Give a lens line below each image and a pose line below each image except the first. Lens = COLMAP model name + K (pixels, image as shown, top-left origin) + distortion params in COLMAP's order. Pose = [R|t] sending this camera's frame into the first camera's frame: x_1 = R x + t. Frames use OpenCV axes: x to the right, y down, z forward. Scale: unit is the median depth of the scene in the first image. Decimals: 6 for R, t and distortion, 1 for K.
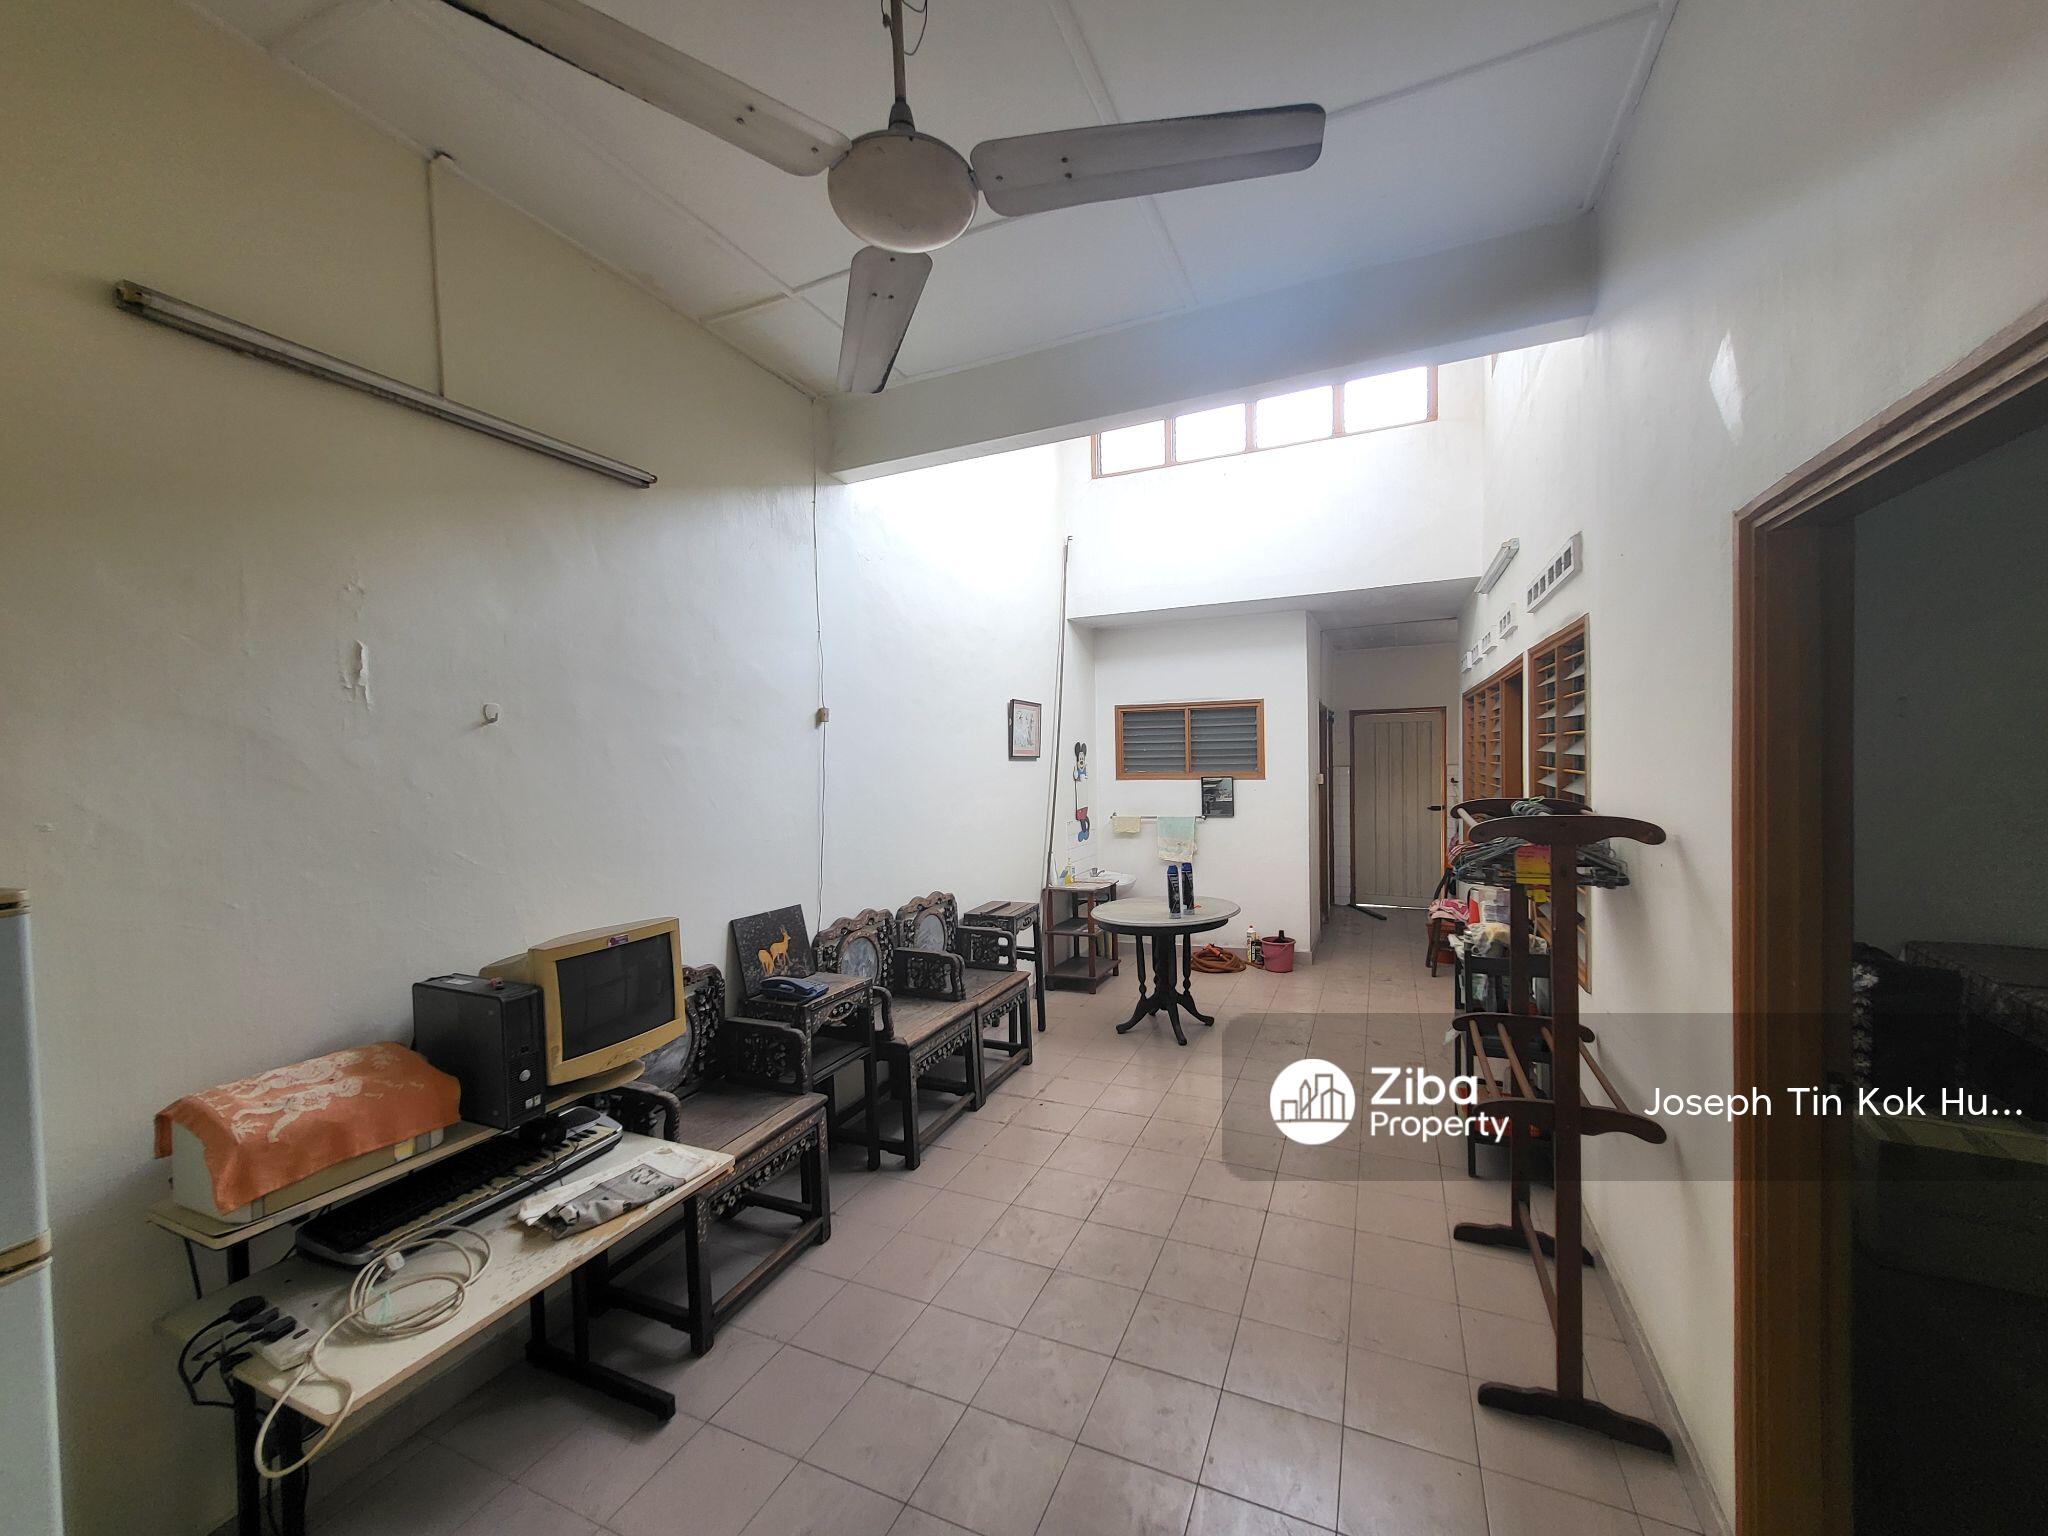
lens RADIAL K [[797.1, 0, 1038.1], [0, 797.1, 782.1], [0, 0, 1]] dist [-0.000170, 0.001976]
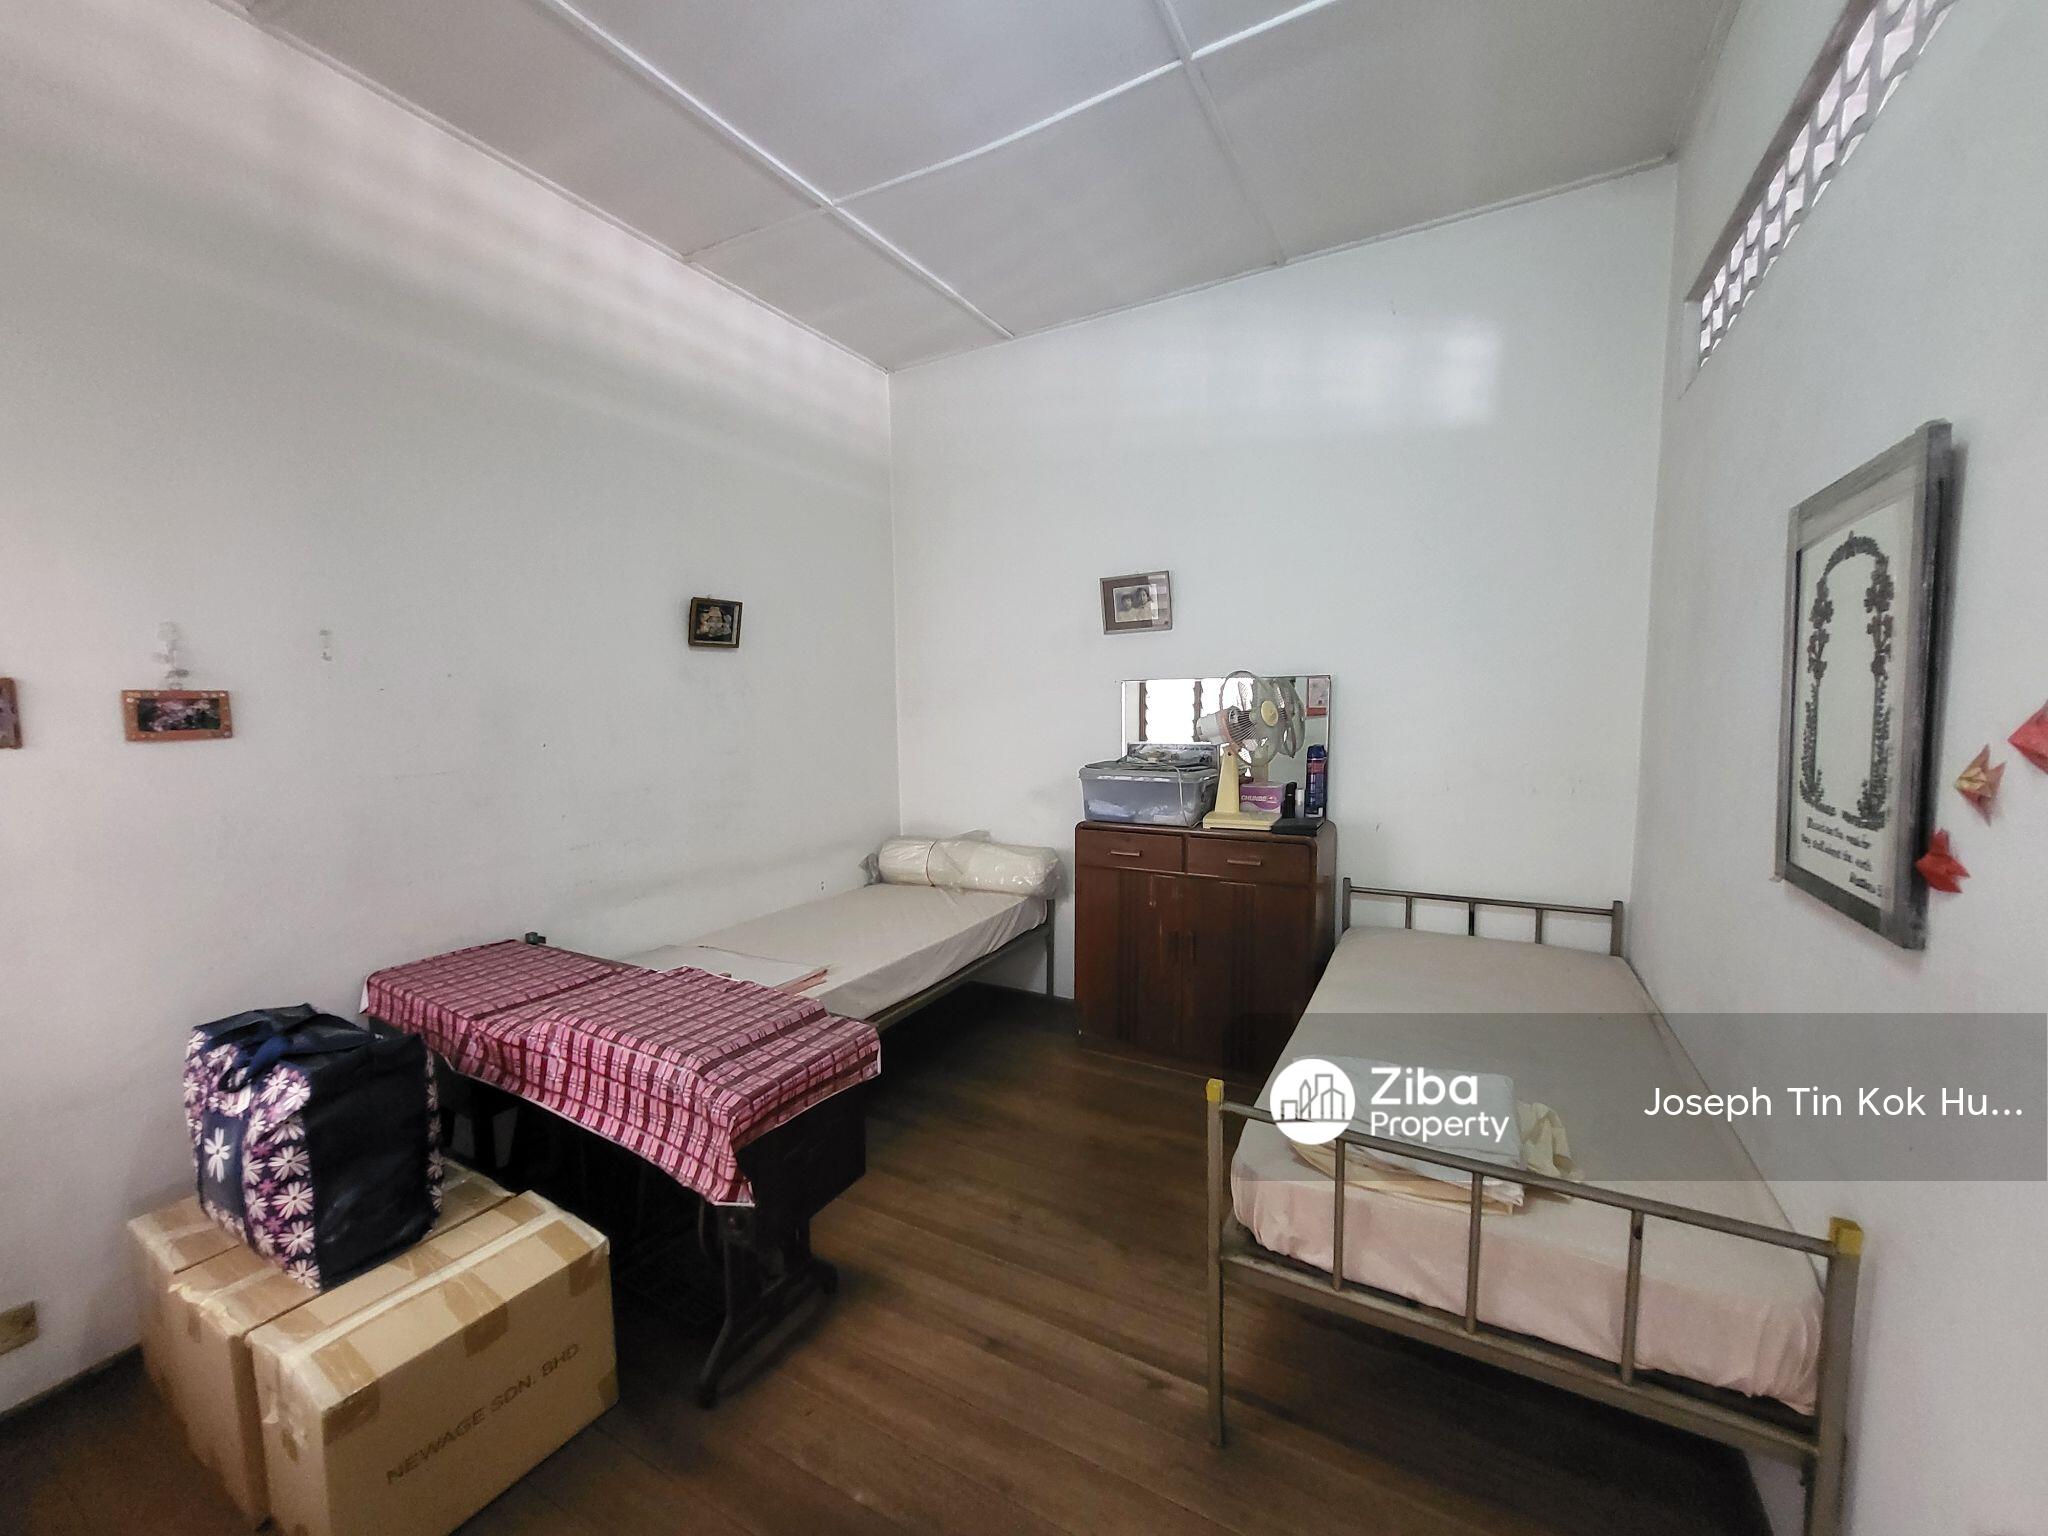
lens RADIAL K [[797.1, 0, 1023.2], [0, 797.1, 763.1], [0, 0, 1]] dist [-0.000170, 0.001976]
pose [[0.072201, -0.072802, 0.994730, 0.412610], [0.045030, 0.996553, 0.069667, -0.006011], [-0.996373, 0.039763, 0.075231, 0.335818]]
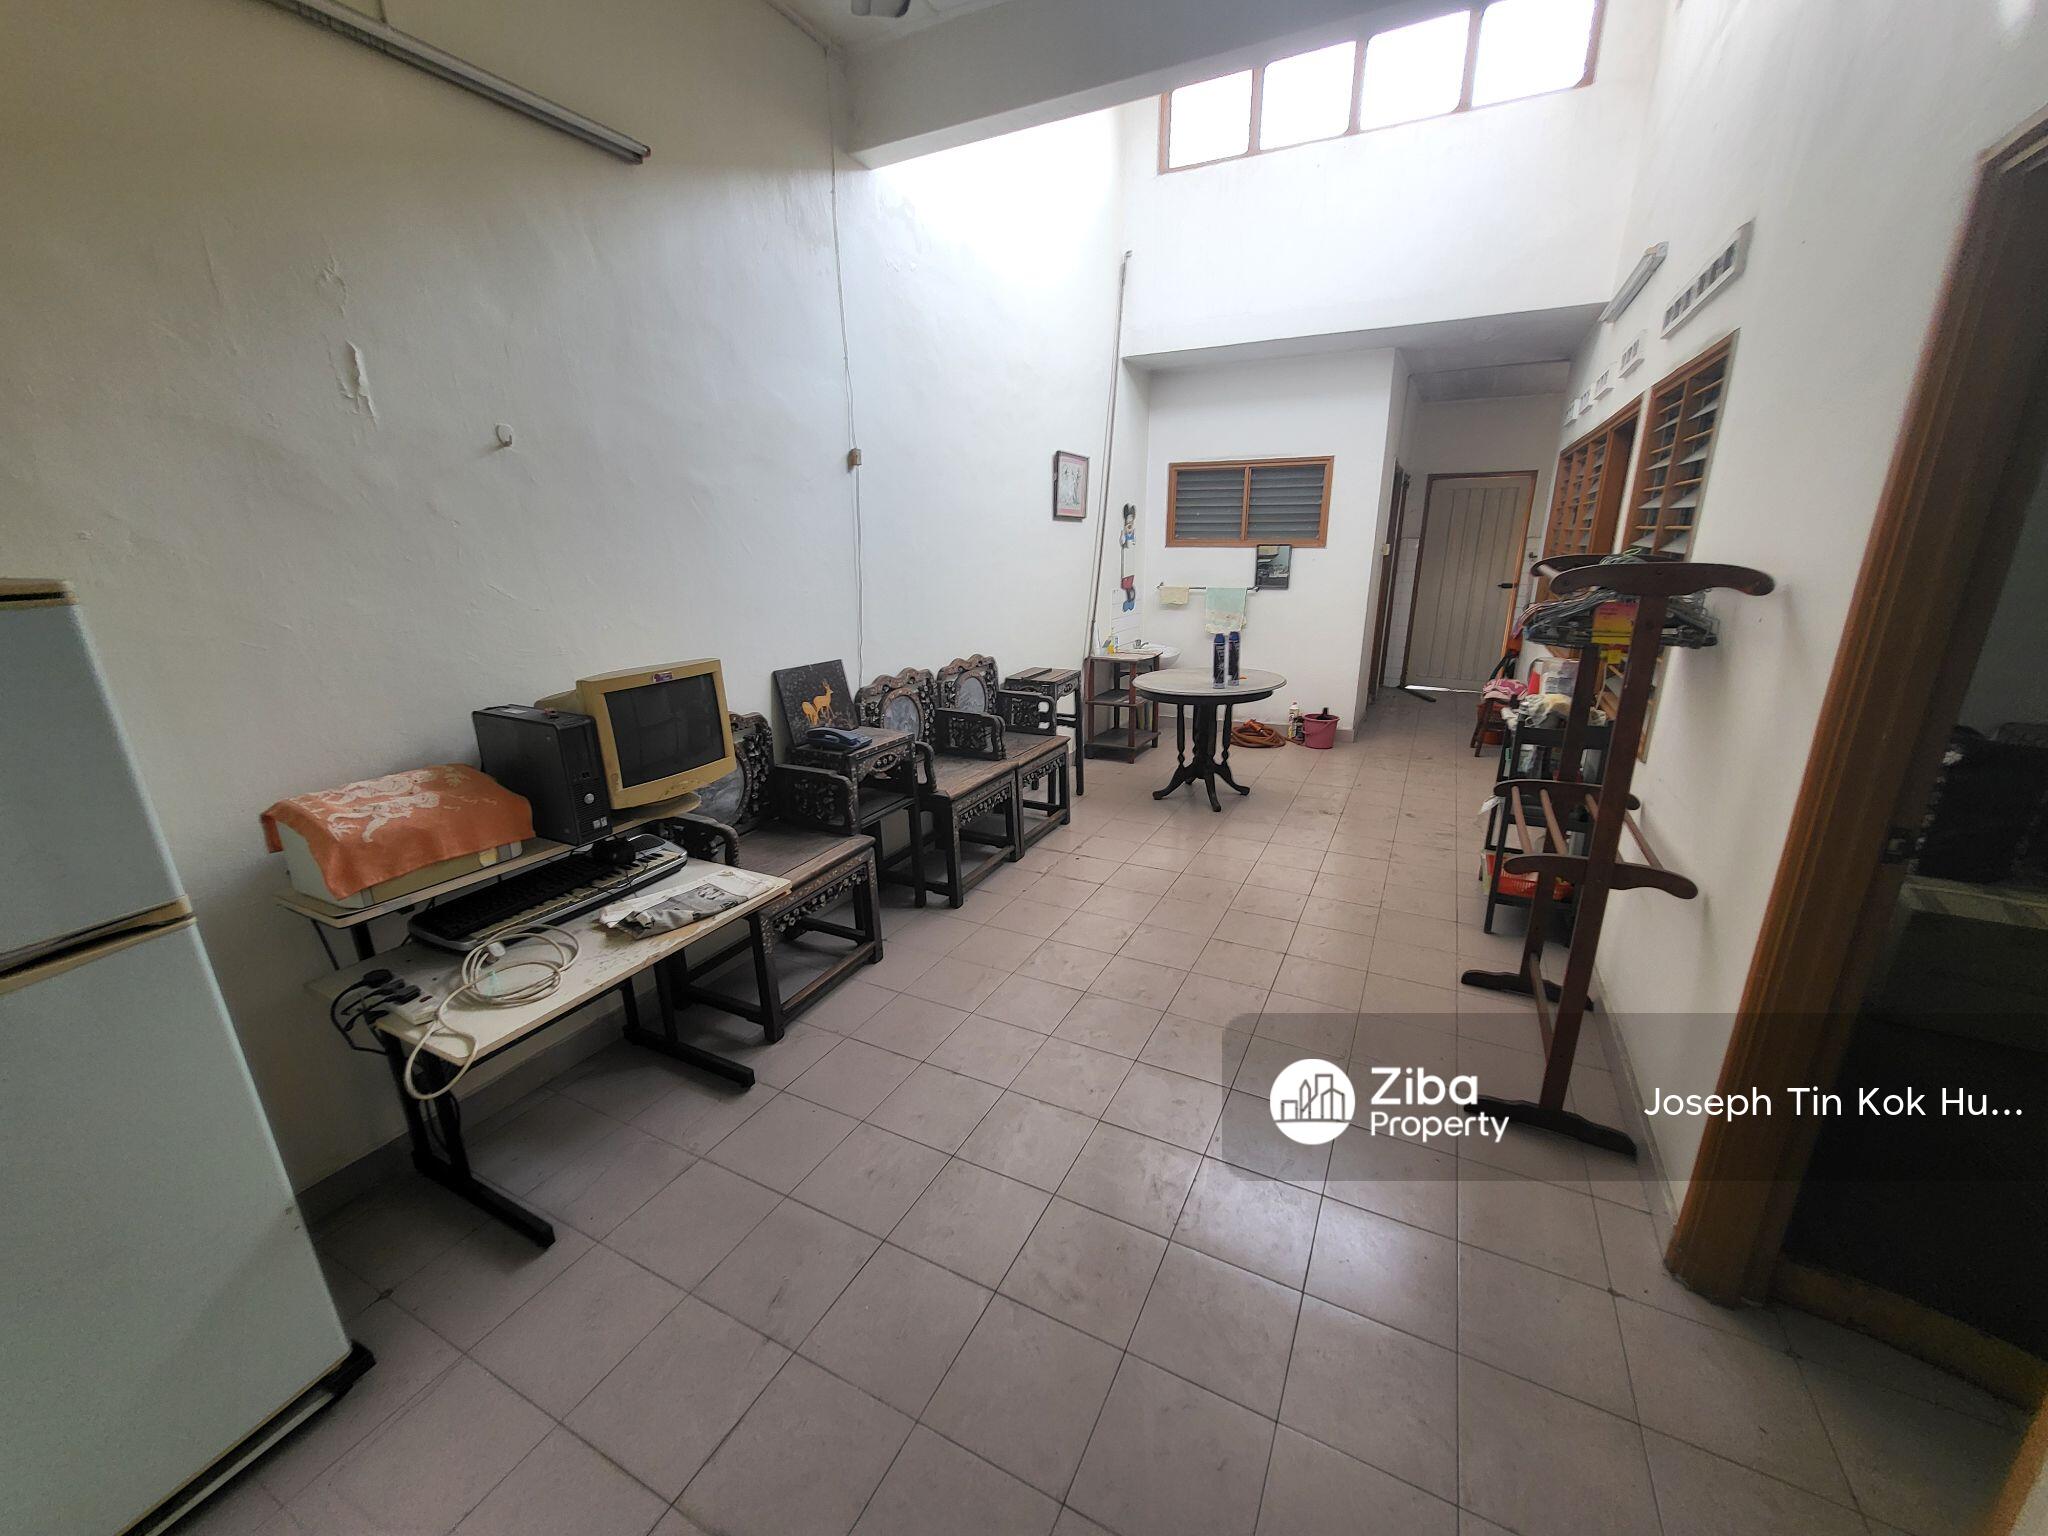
lens RADIAL K [[797.1, 0, 1037.8], [0, 797.1, 780.5], [0, 0, 1]] dist [-0.000170, 0.001976]
pose [[0.998389, 0.028928, -0.048804, 0.000434], [-0.014934, 0.963905, 0.265828, 0.029309], [0.054732, -0.264671, 0.962784, 0.012083]]
